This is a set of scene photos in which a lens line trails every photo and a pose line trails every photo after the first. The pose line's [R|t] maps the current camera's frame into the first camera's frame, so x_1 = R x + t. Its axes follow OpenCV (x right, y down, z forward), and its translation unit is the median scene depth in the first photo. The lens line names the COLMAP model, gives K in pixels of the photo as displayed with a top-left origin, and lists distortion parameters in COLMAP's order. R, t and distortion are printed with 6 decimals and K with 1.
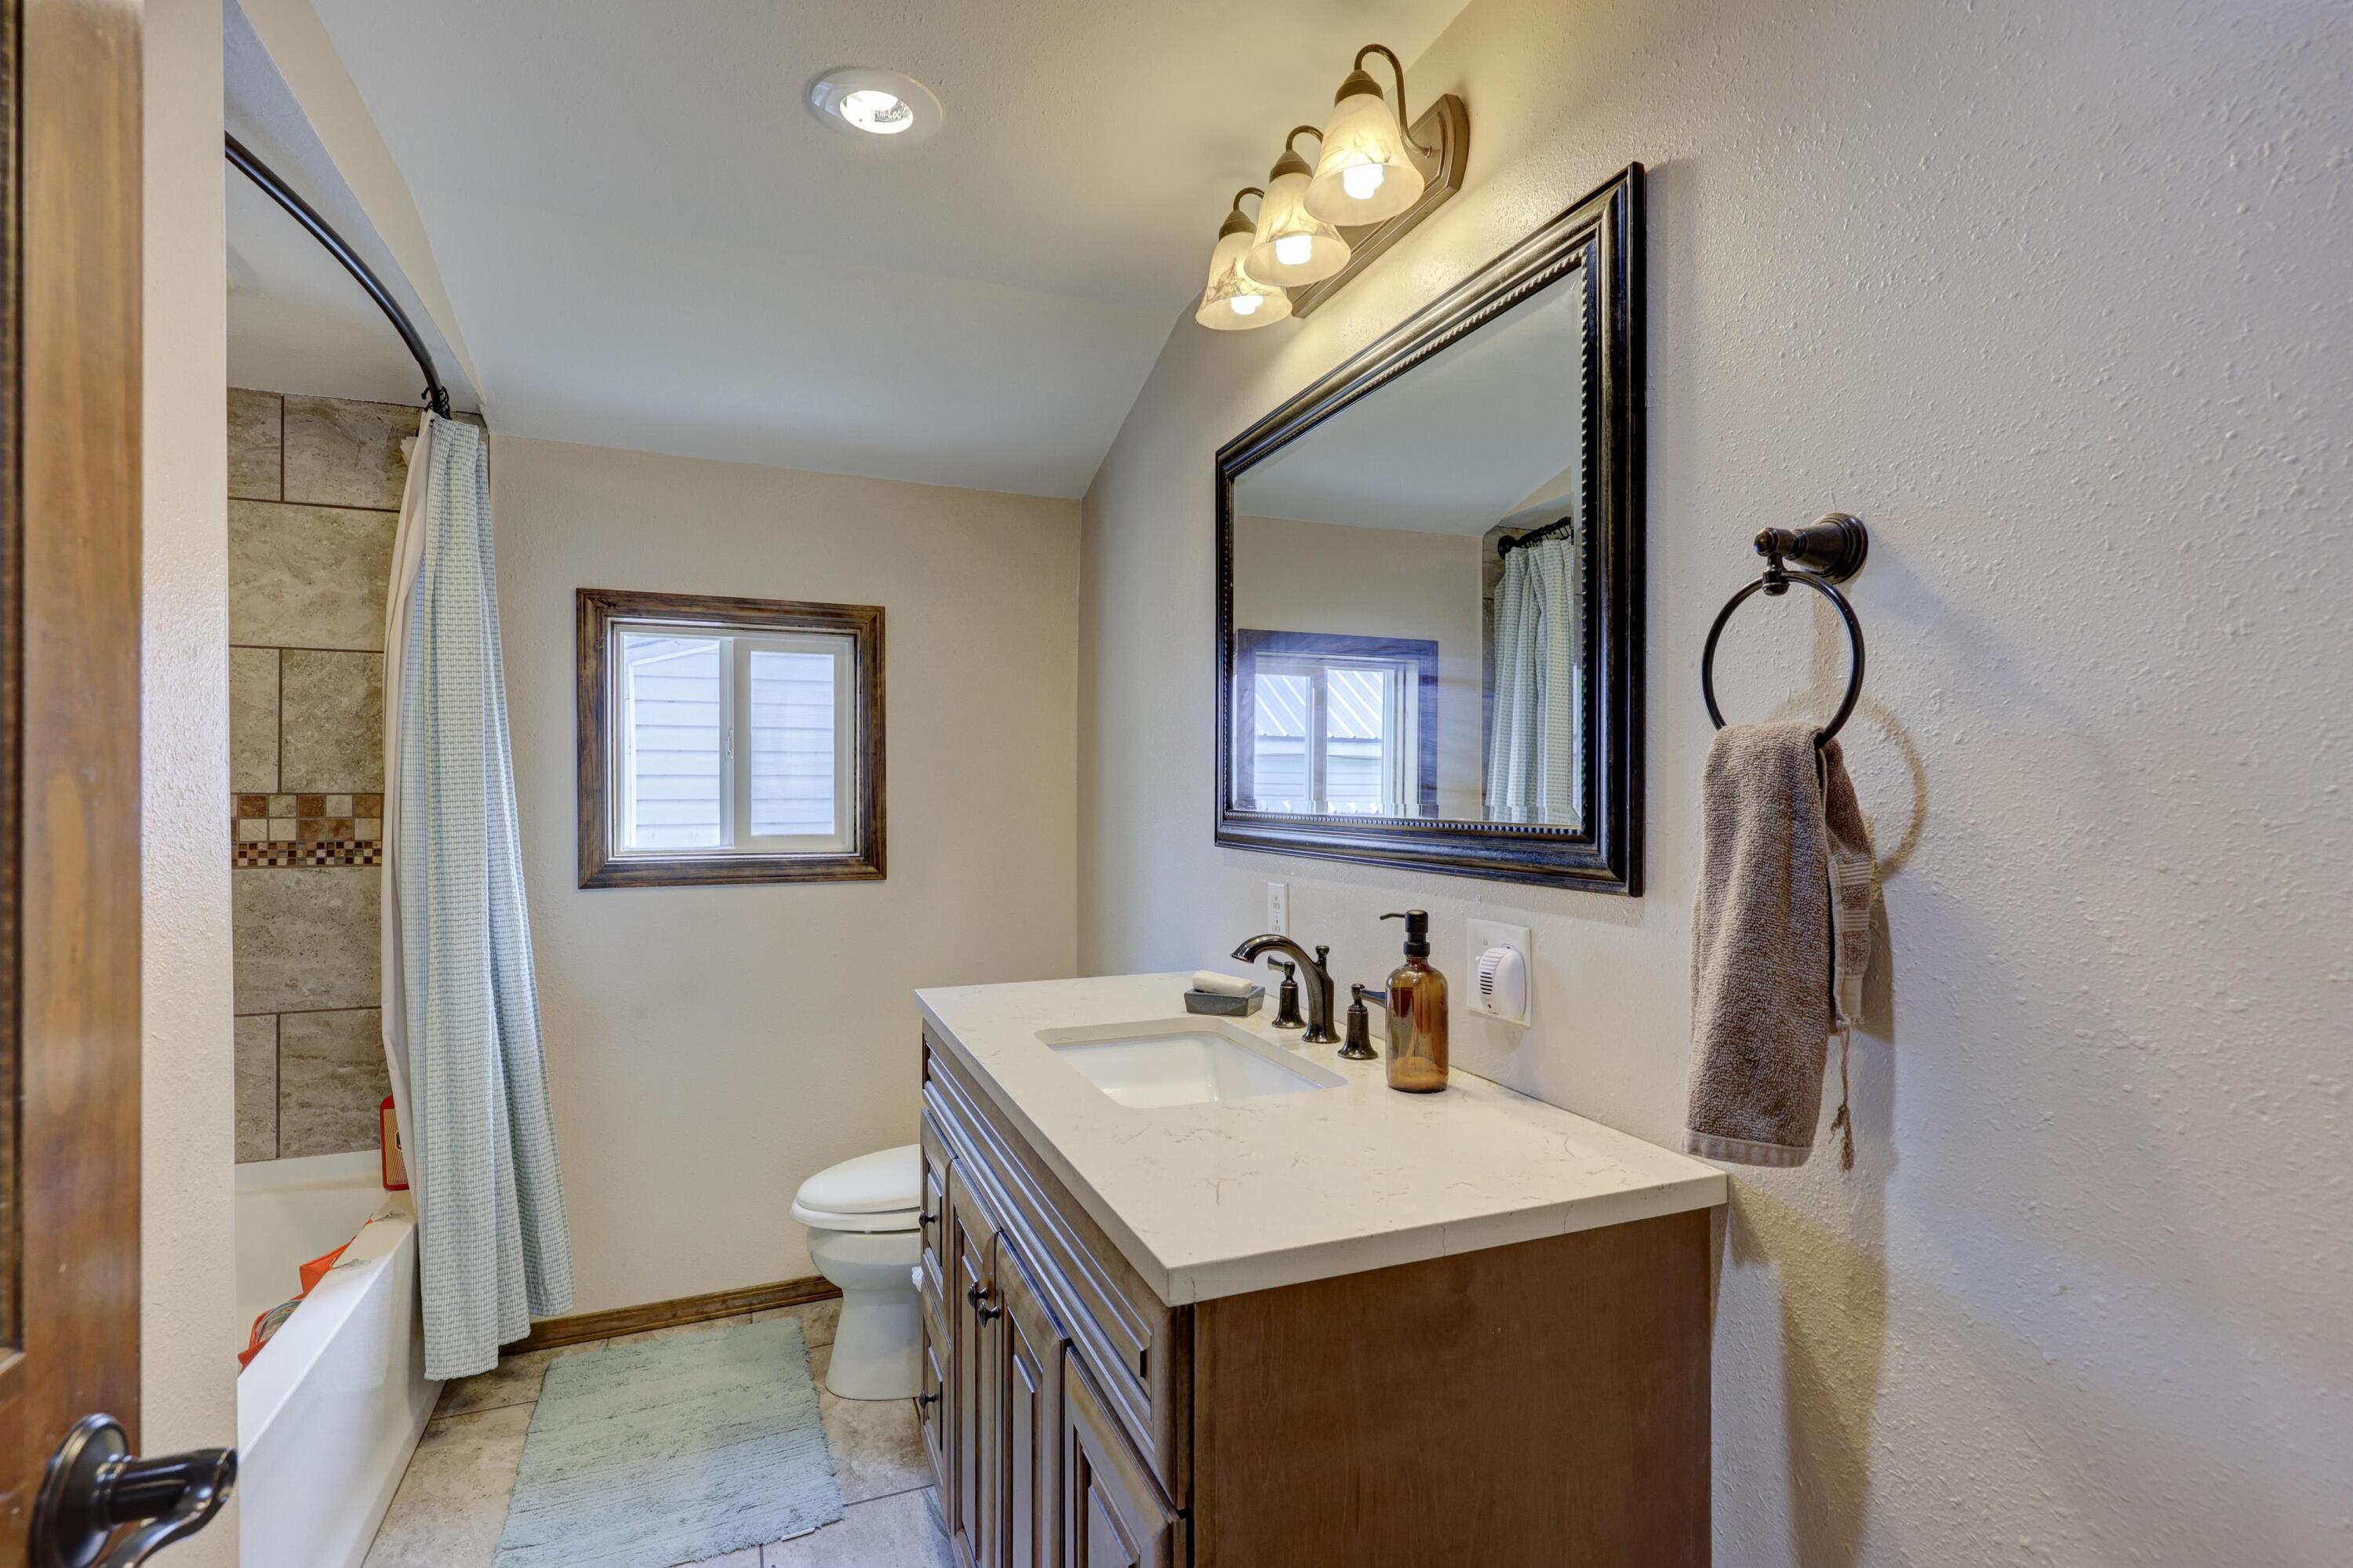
lens RADIAL K [[1090.5, 0, 1179.9], [0, 1090.5, 790.3], [0, 0, 1]] dist [-0.001396, -0.000725]
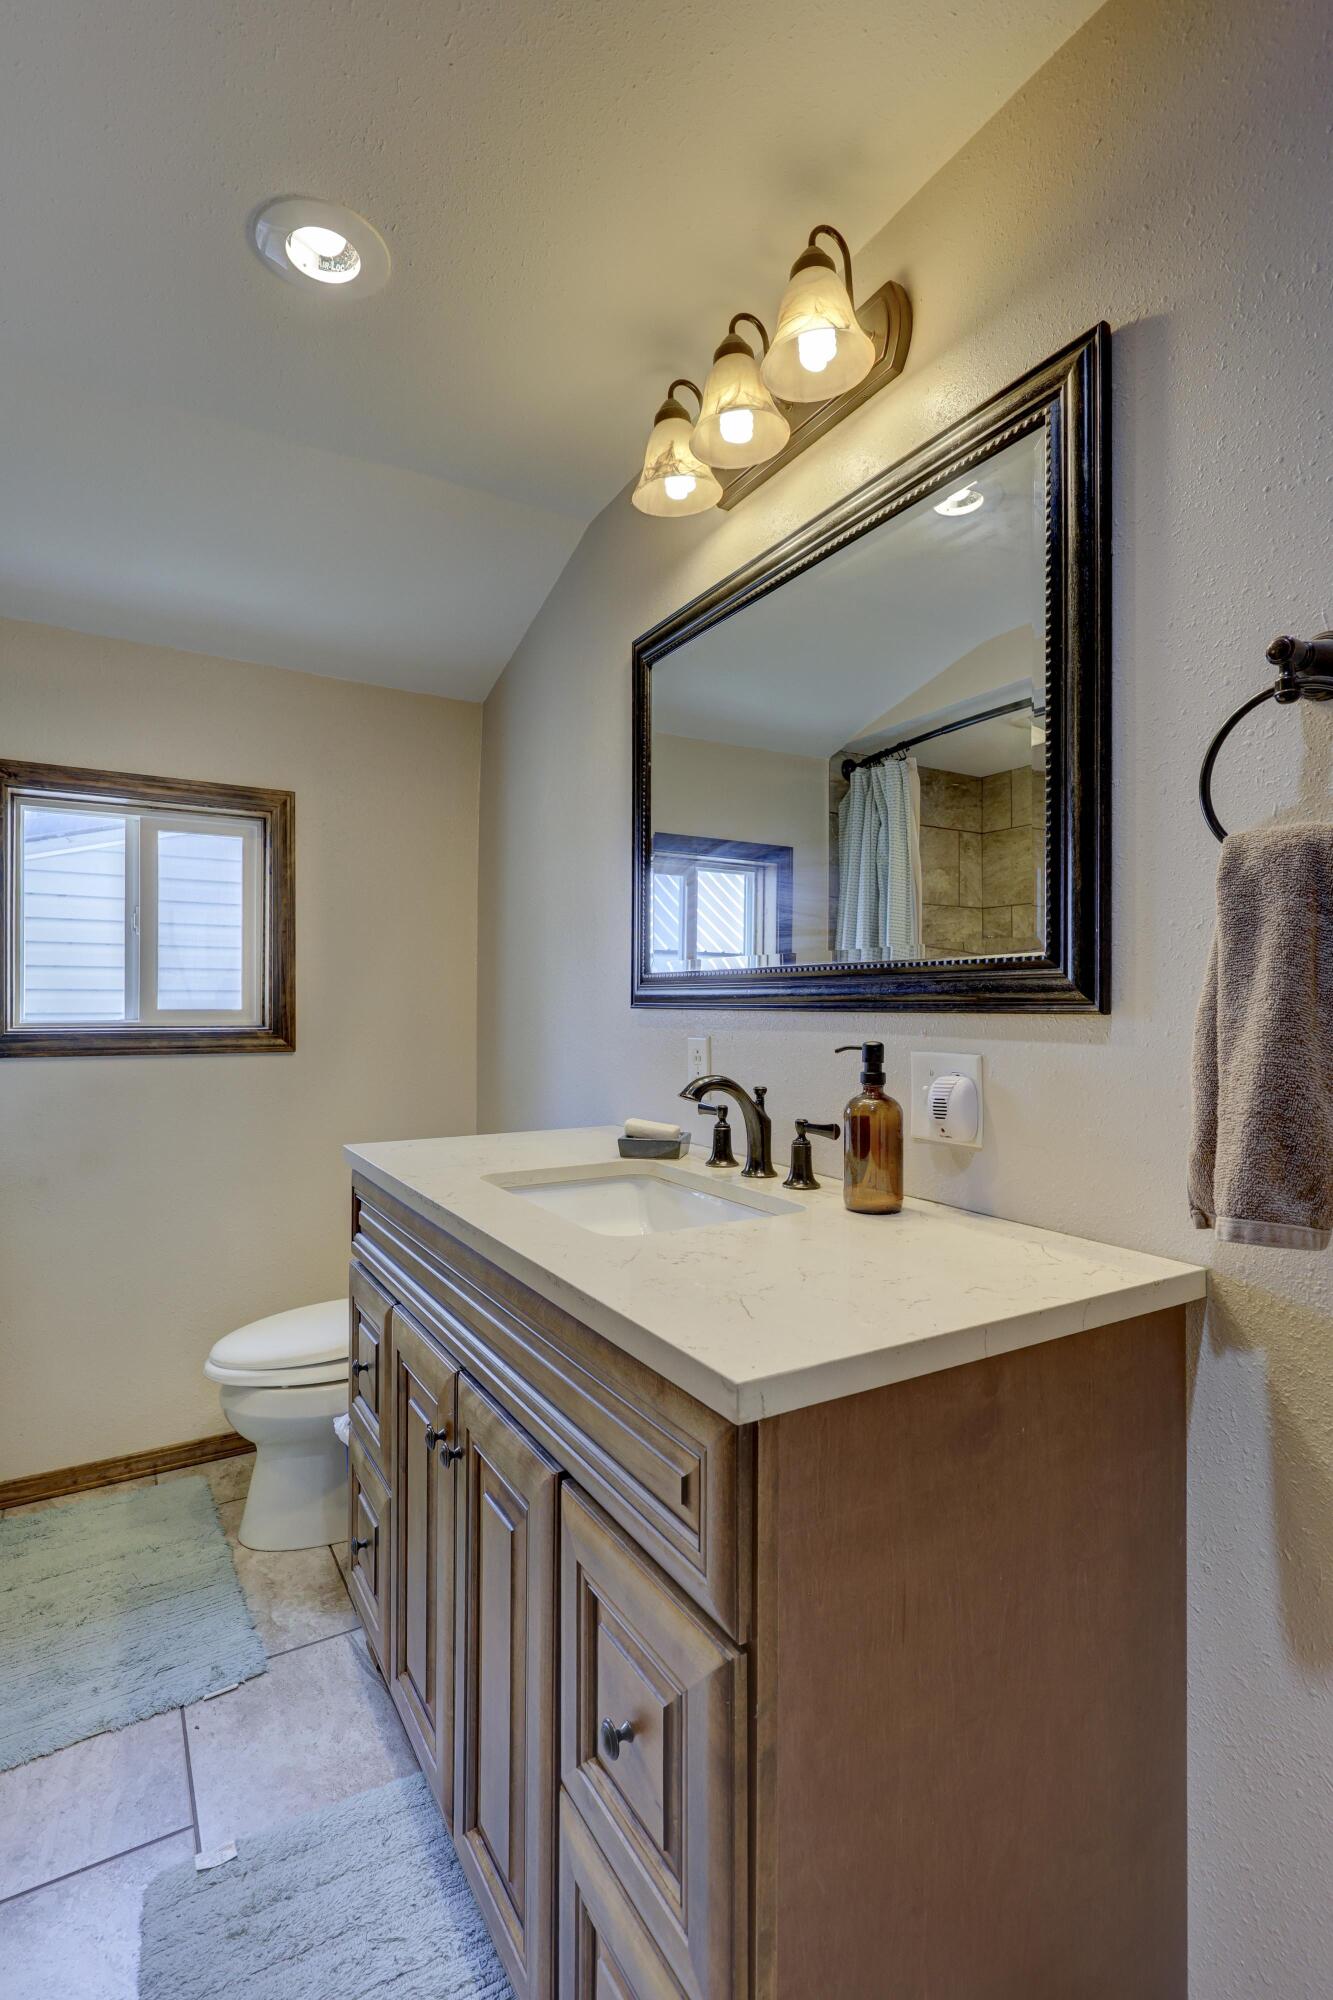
lens RADIAL K [[926.8, 0, 662.6], [0, 926.8, 1000.2], [0, 0, 1]] dist [-0.001396, -0.000725]
pose [[0.988914, 0.004064, 0.148434, -0.094674], [-0.003727, 0.999990, -0.002548, 0.059971], [-0.148442, 0.001966, 0.988919, 0.120058]]
